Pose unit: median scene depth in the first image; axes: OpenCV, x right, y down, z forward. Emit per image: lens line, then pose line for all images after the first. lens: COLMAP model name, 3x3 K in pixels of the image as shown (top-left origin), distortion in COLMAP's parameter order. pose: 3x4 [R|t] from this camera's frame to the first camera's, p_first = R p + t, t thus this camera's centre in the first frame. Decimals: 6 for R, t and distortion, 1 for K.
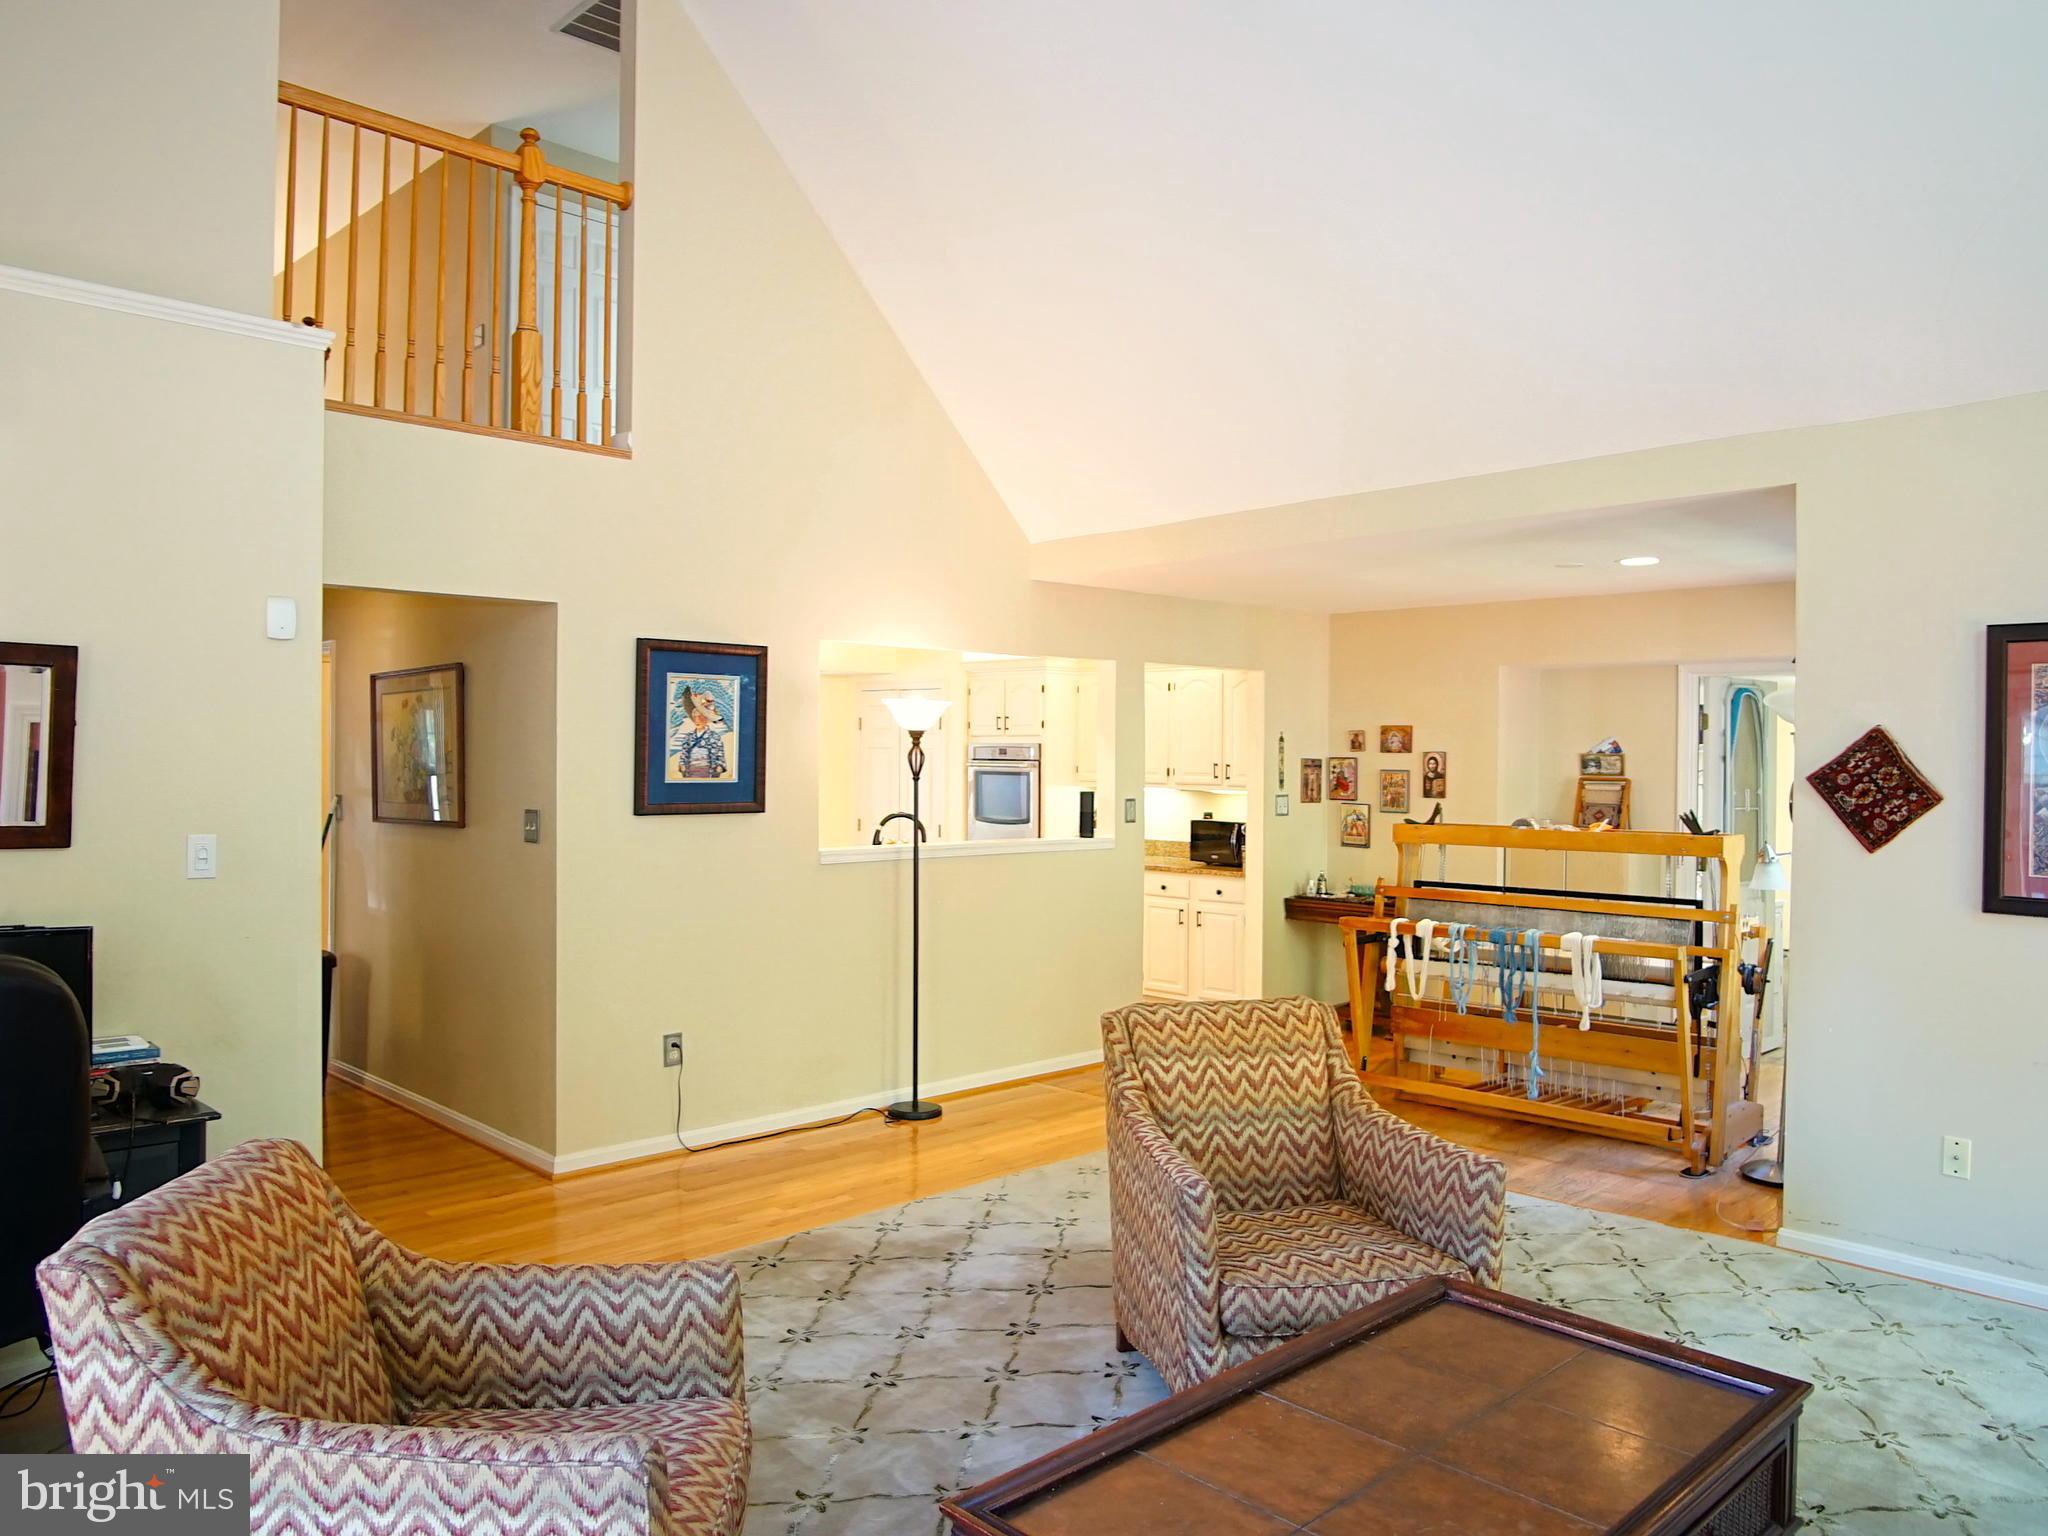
lens RADIAL K [[1447.5, 0, 1015.1], [0, 1447.5, 766.0], [0, 0, 1]] dist [-0.026383, 0.006891]
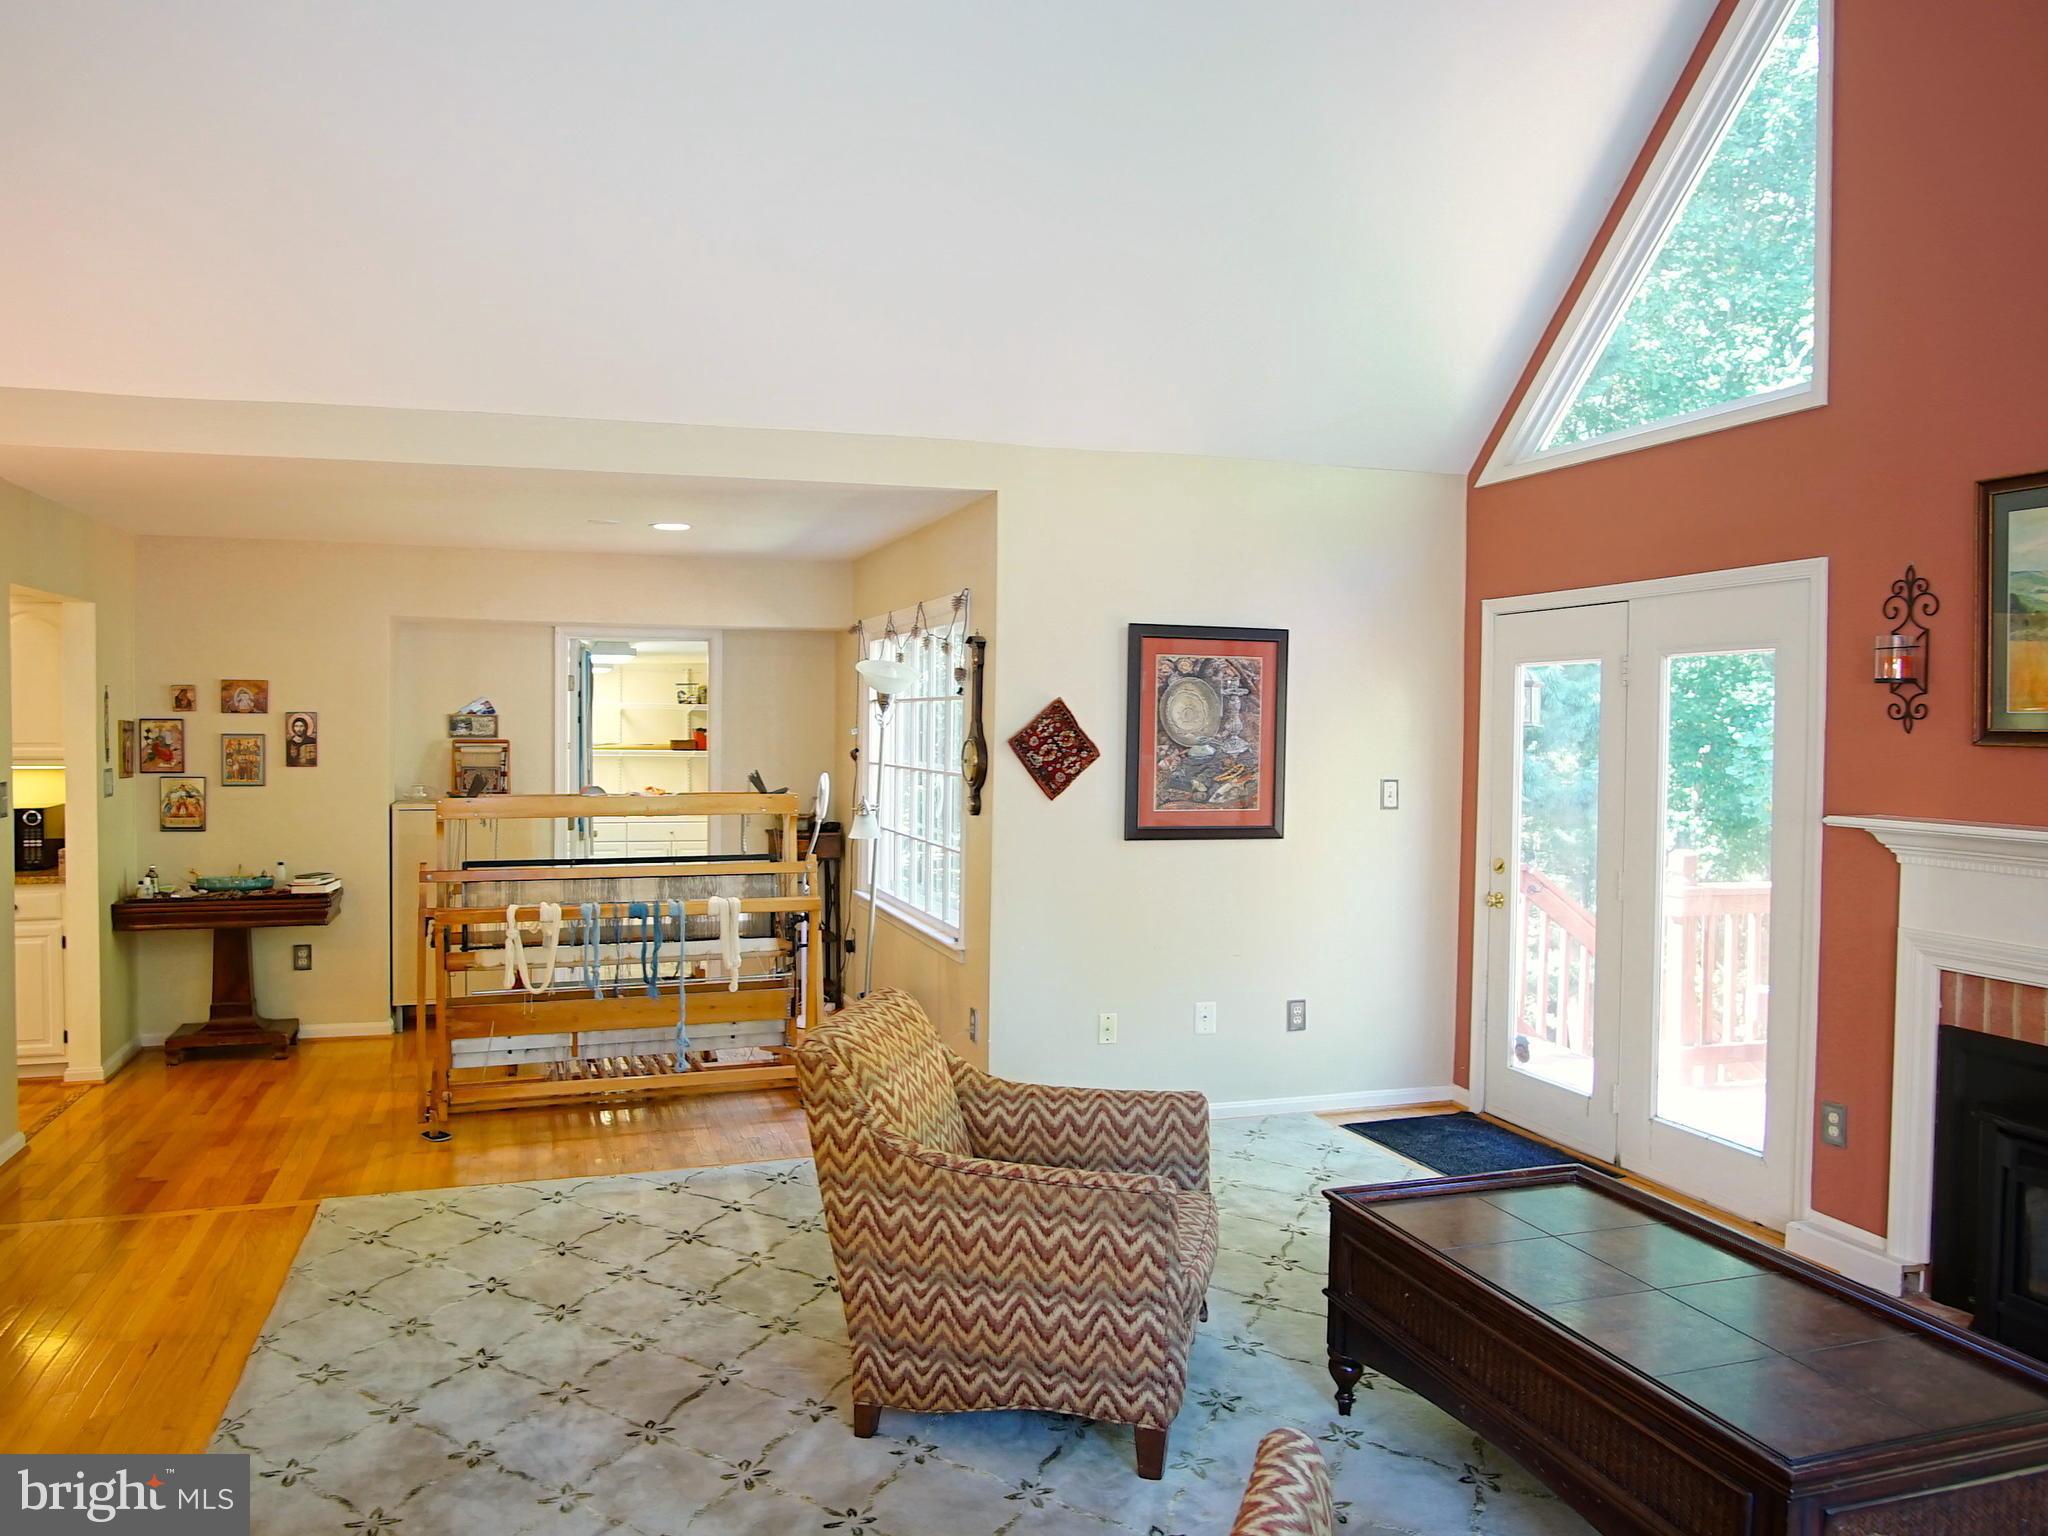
lens RADIAL K [[1447.5, 0, 1015.1], [0, 1447.5, 766.0], [0, 0, 1]] dist [-0.026383, 0.006891]
pose [[0.443151, -0.032764, 0.895848, -0.373410], [0.002546, 0.999374, 0.035291, -0.009193], [-0.896443, -0.013358, 0.442957, 0.329425]]
